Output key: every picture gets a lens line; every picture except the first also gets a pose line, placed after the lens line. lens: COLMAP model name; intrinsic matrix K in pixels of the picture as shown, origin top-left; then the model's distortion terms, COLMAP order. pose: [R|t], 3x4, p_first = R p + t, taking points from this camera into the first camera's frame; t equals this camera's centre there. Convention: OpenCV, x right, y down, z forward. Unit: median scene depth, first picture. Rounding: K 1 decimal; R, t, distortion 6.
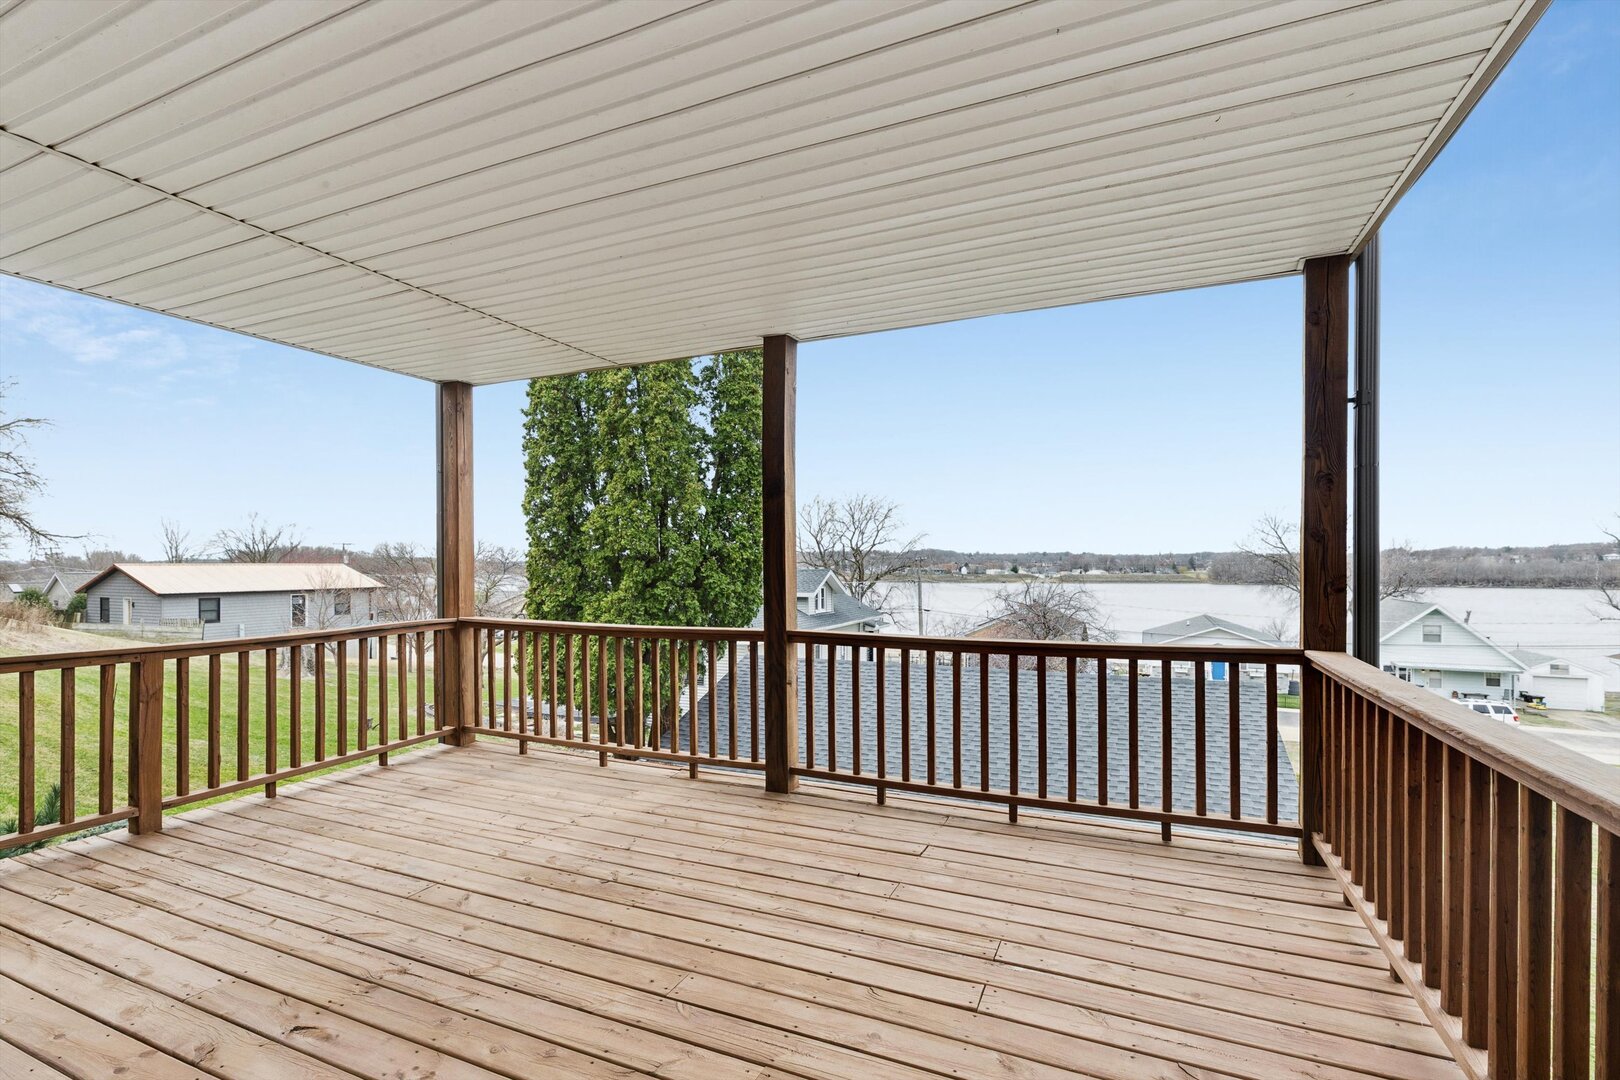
lens RADIAL K [[743.1, 0, 806.2], [0, 743.1, 566.2], [0, 0, 1]] dist [0.000694, 0.000090]
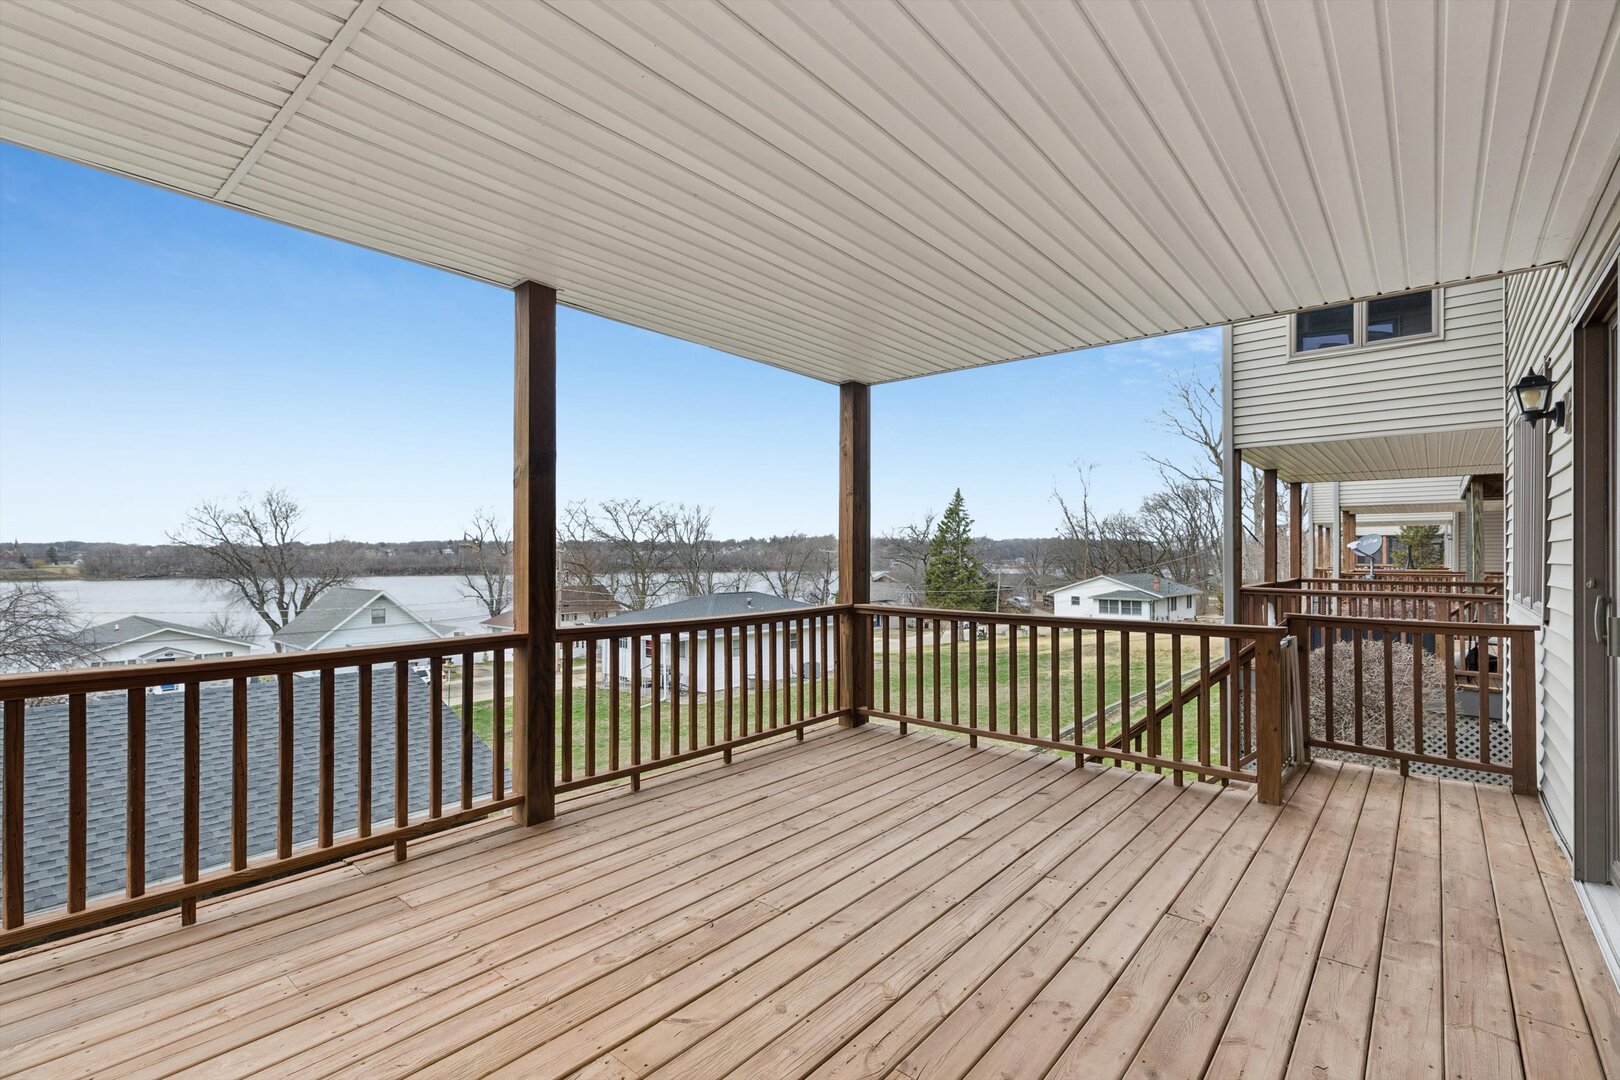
lens RADIAL K [[730.4, 0, 801.6], [0, 730.4, 550.3], [0, 0, 1]] dist [0.003601, -0.000327]
pose [[0.287650, 0.009223, 0.957691, -0.877681], [0.001553, 0.999948, -0.010096, 0.003275], [-0.957734, 0.004392, 0.287621, 0.550177]]
